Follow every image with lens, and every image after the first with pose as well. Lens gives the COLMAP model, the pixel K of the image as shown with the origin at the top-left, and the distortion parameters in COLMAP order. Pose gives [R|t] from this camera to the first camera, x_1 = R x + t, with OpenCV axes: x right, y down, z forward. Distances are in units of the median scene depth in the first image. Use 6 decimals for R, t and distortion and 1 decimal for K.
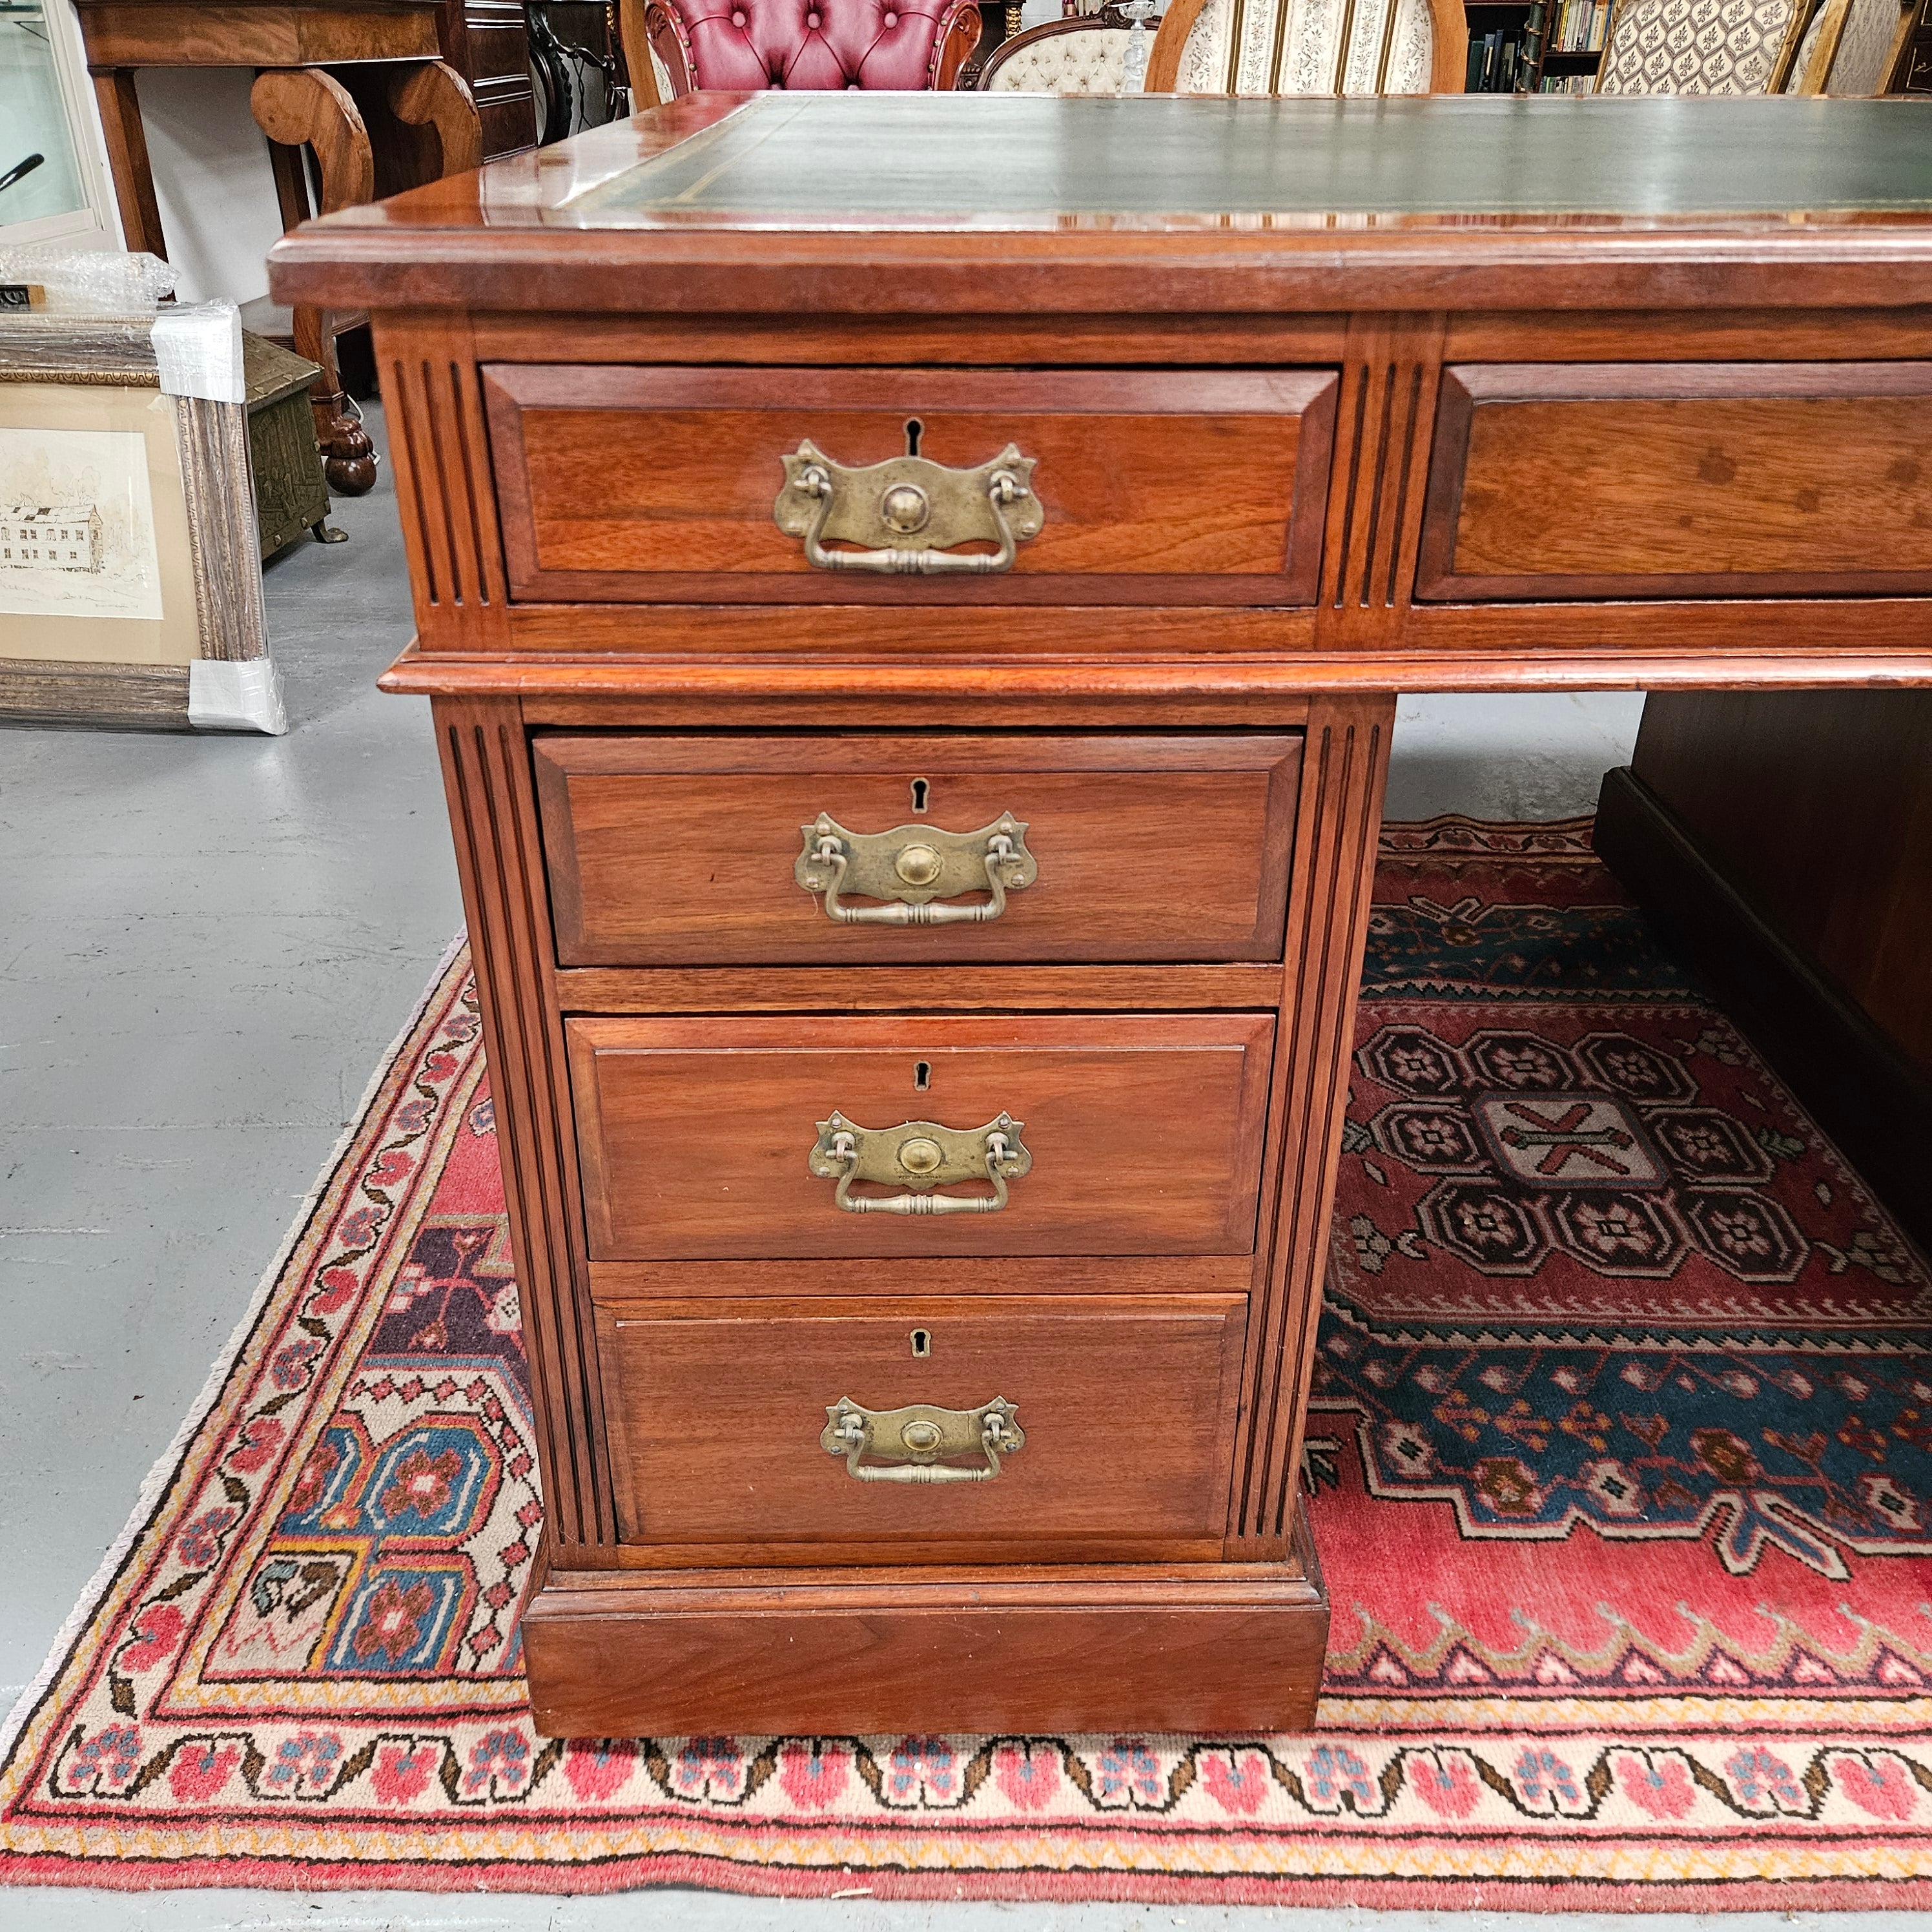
lens RADIAL K [[1748.7, 0, 984.3], [0, 1748.7, 923.9], [0, 0, 1]] dist [0.053182, -0.045787]
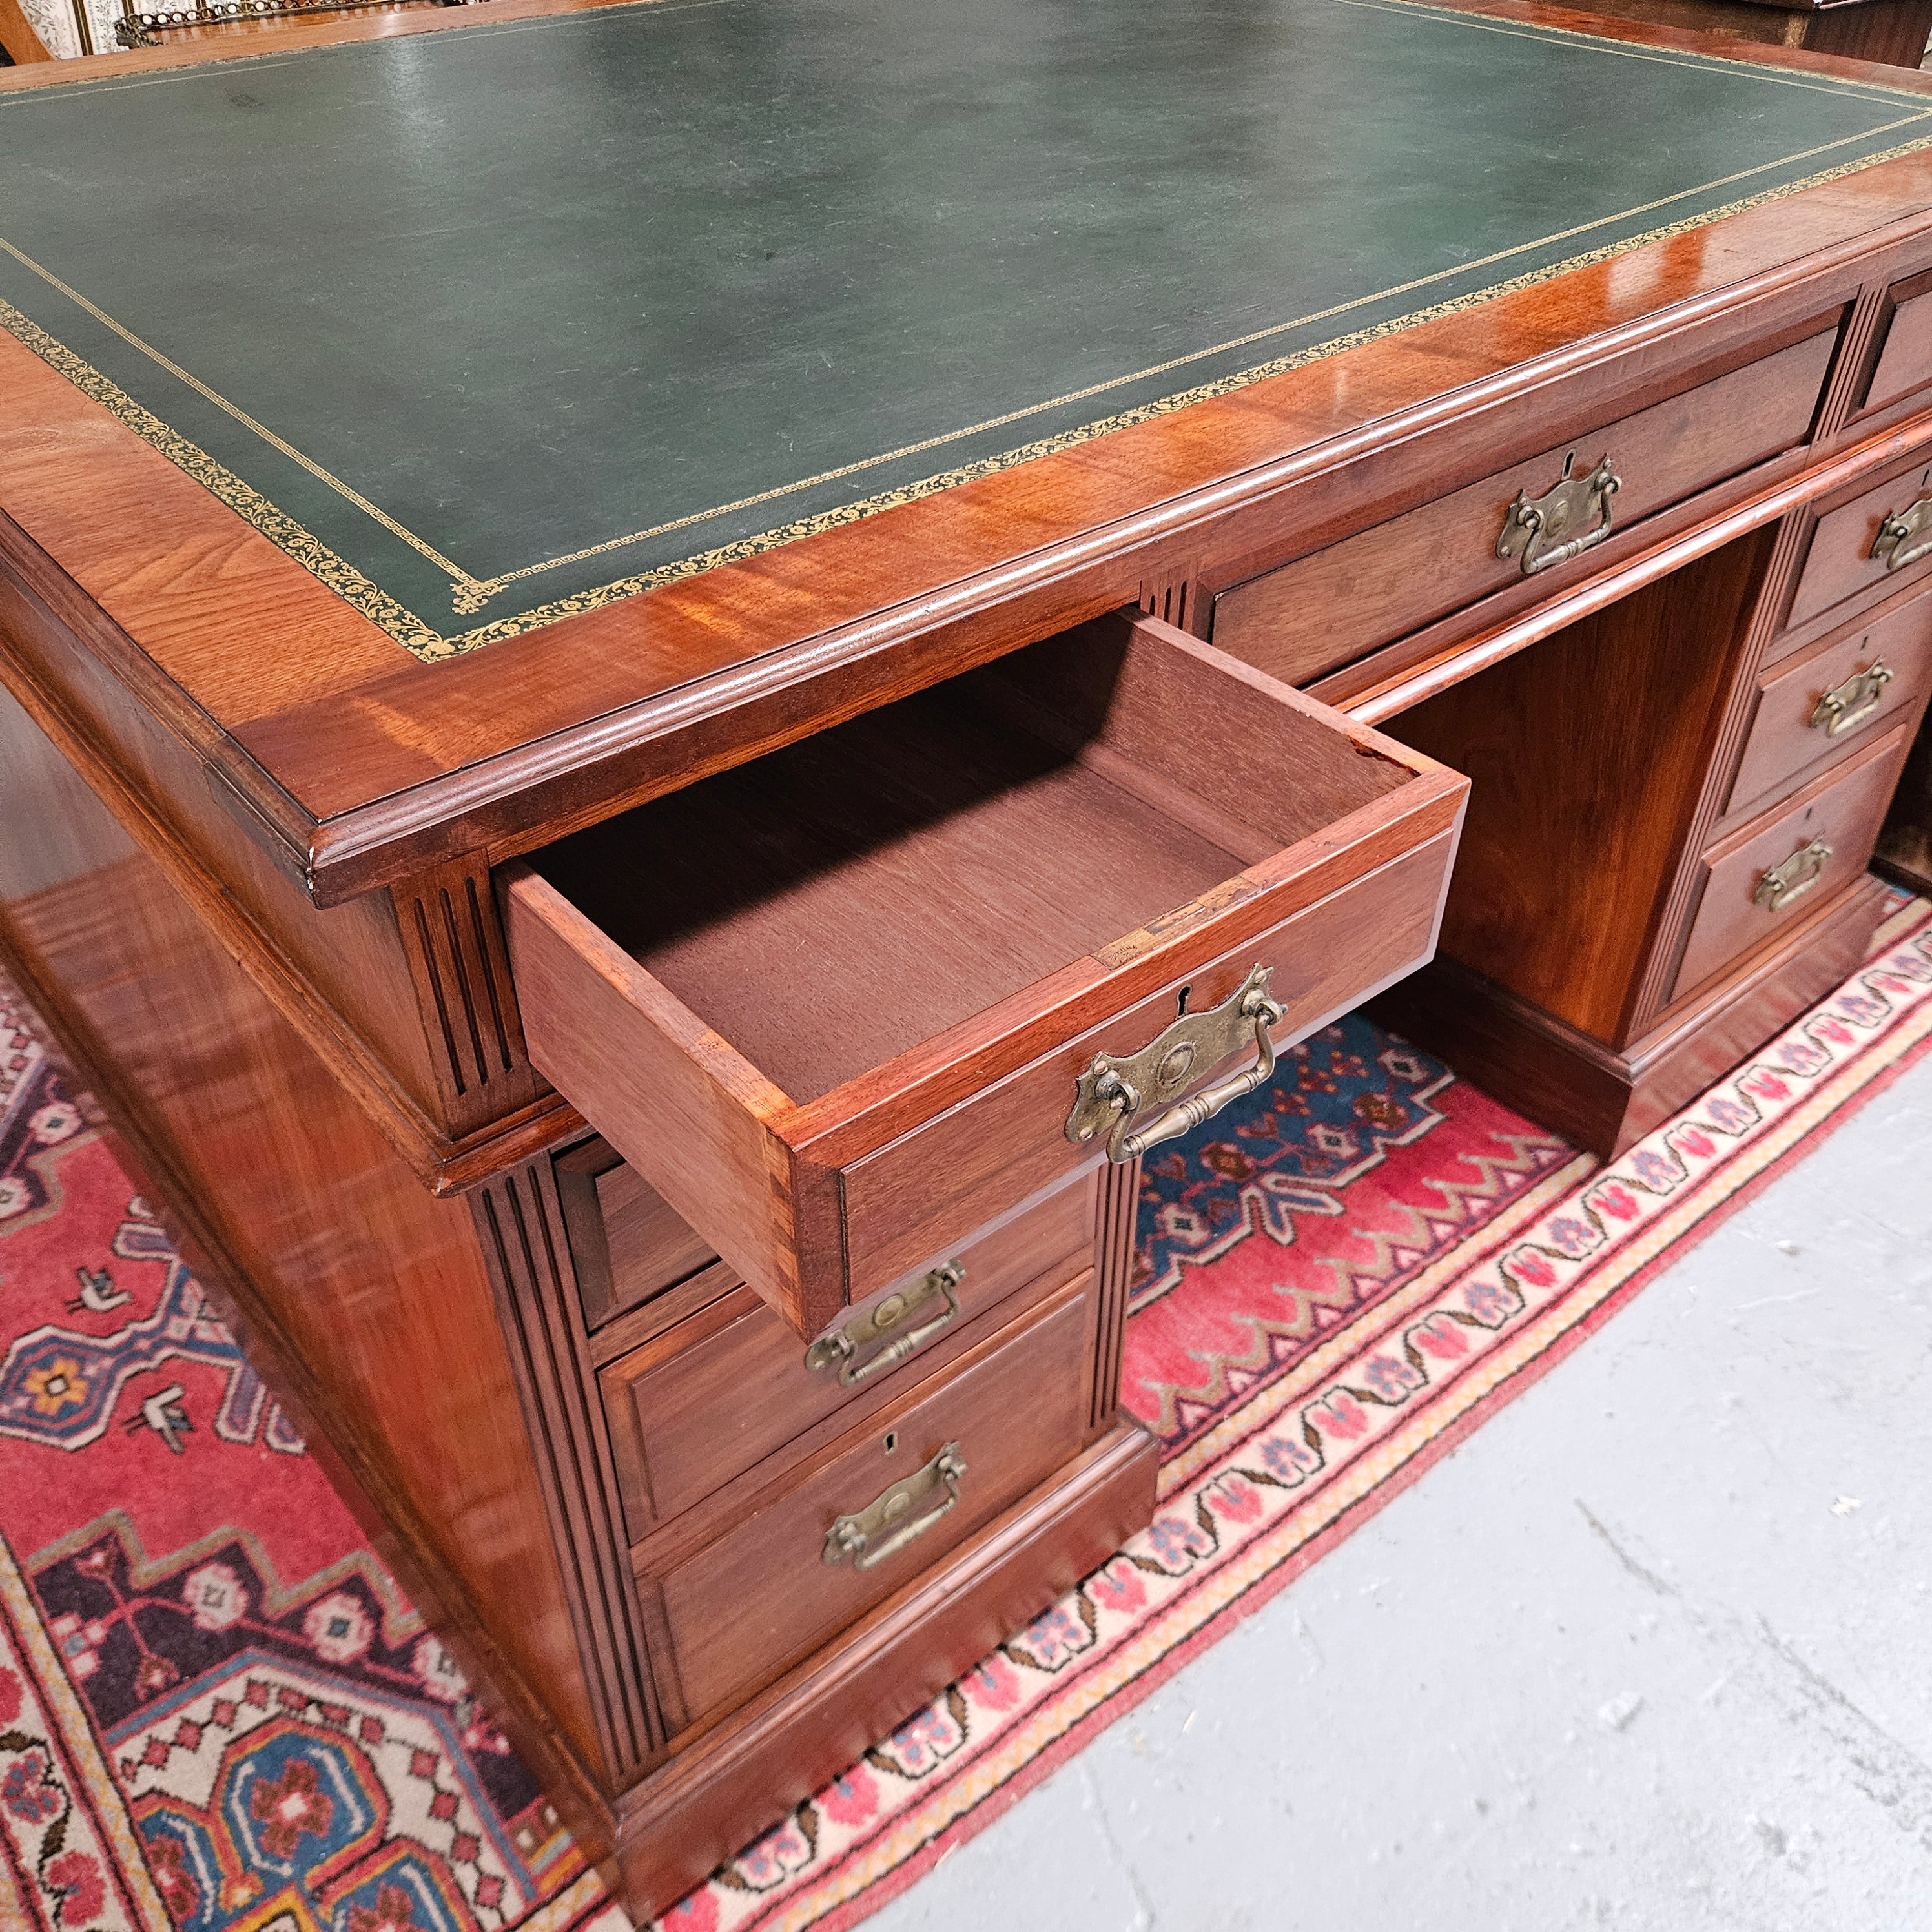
lens RADIAL K [[1740.8, 0, 969.8], [0, 1740.8, 971.2], [0, 0, 1]] dist [0.072932, -0.078216]
pose [[0.779449, -0.395803, 0.485592, -0.389014], [0.292299, 0.915357, 0.276917, -0.311506], [-0.554095, -0.073905, 0.829167, 0.046088]]
